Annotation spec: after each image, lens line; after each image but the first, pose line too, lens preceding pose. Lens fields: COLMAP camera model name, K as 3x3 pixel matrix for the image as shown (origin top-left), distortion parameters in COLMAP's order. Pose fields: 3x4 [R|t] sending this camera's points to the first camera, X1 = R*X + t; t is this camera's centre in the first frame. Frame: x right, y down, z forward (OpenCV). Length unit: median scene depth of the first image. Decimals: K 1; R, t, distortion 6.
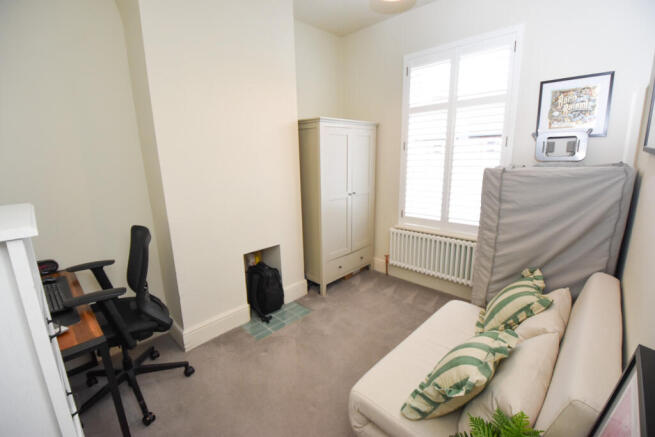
lens RADIAL K [[302.5, 0, 328.7], [0, 302.5, 230.9], [0, 0, 1]] dist [0.000566, -0.000132]
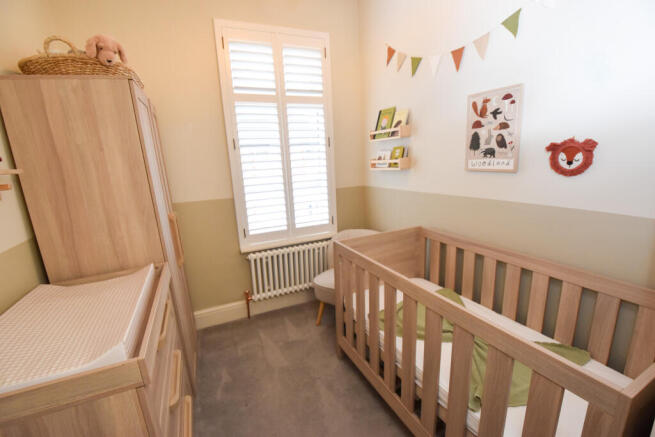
lens RADIAL K [[302.5, 0, 328.7], [0, 302.5, 230.9], [0, 0, 1]] dist [0.000566, -0.000132]
pose [[0.389320, -0.211184, 0.896566, -0.380335], [0.267970, 0.957229, 0.109111, -0.094449], [-0.881262, 0.197773, 0.429260, 0.519757]]
